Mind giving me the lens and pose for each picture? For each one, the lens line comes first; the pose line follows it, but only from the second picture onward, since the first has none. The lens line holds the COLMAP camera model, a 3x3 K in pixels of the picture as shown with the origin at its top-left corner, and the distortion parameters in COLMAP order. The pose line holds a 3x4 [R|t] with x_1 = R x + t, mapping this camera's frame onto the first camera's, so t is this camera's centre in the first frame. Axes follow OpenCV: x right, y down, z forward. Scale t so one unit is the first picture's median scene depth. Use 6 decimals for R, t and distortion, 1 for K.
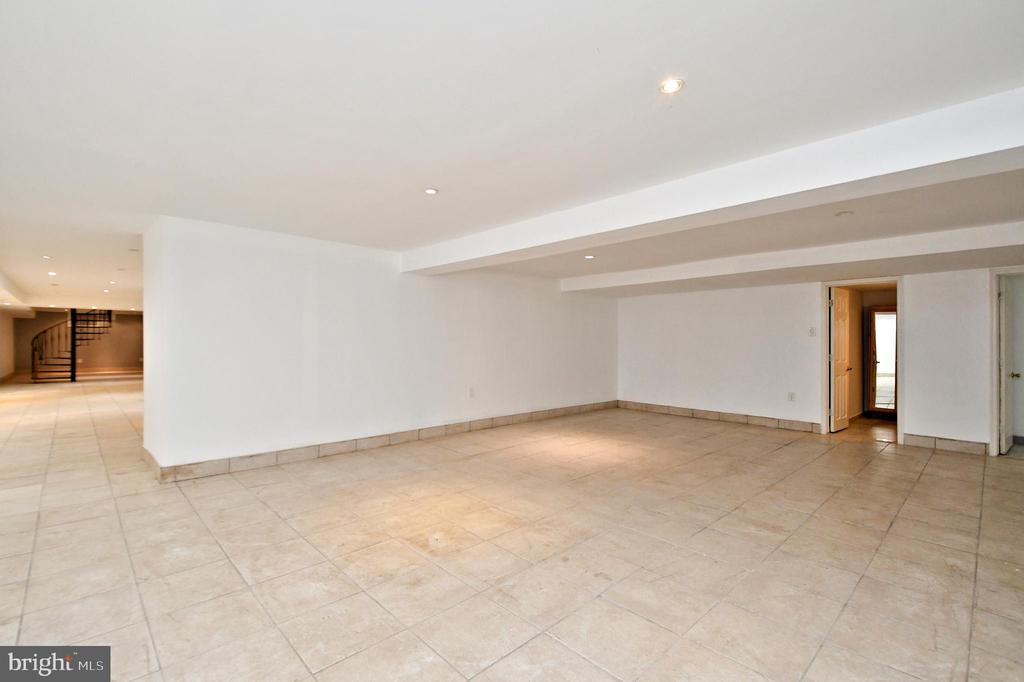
lens RADIAL K [[455.2, 0, 512.8], [0, 455.2, 341.2], [0, 0, 1]] dist [0.016236, -0.003279]
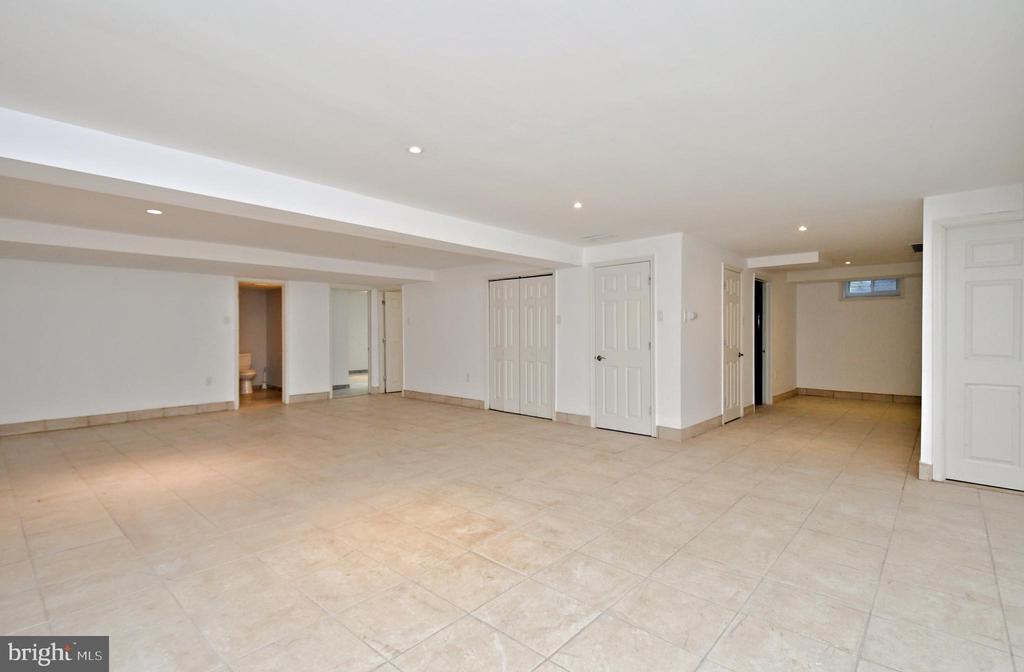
lens RADIAL K [[476.9, 0, 456.6], [0, 476.9, 328.7], [0, 0, 1]] dist [0.037682, 0.000855]
pose [[-0.009732, -0.001942, 0.999951, -1.113444], [0.002689, 0.999994, 0.001968, -0.001355], [-0.999949, 0.002708, -0.009727, 0.963876]]
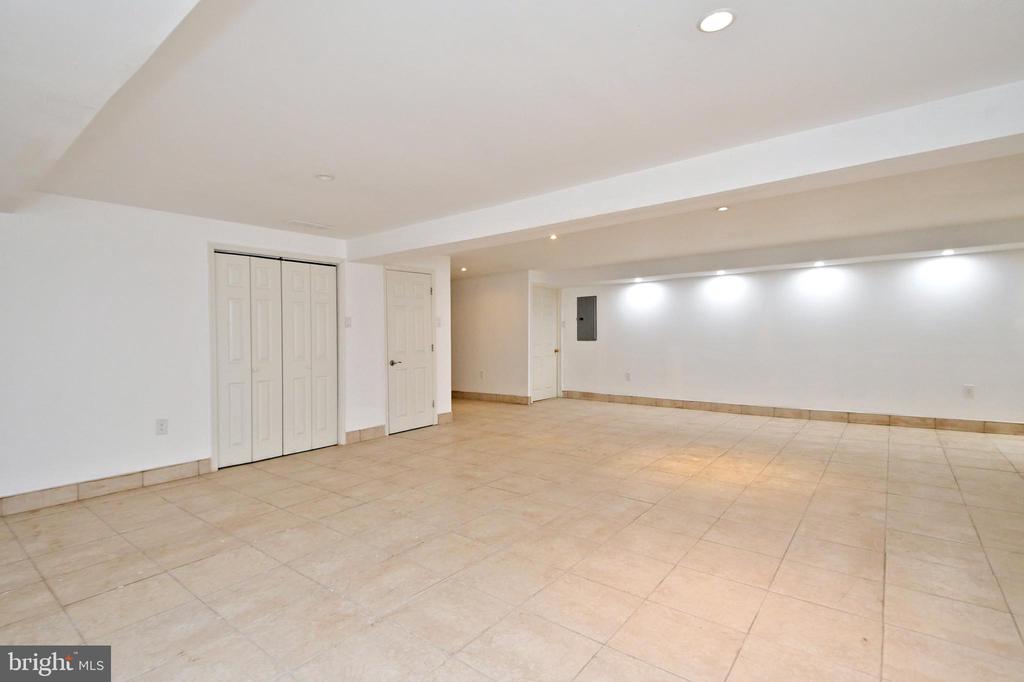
lens RADIAL K [[492.6, 0, 509.7], [0, 492.6, 339.9], [0, 0, 1]] dist [0.020277, 0.000054]
pose [[-0.989758, 0.012925, -0.142166, 0.625486], [0.011089, 0.999845, 0.013700, 0.008606], [0.142321, 0.011983, -0.989748, 2.376475]]
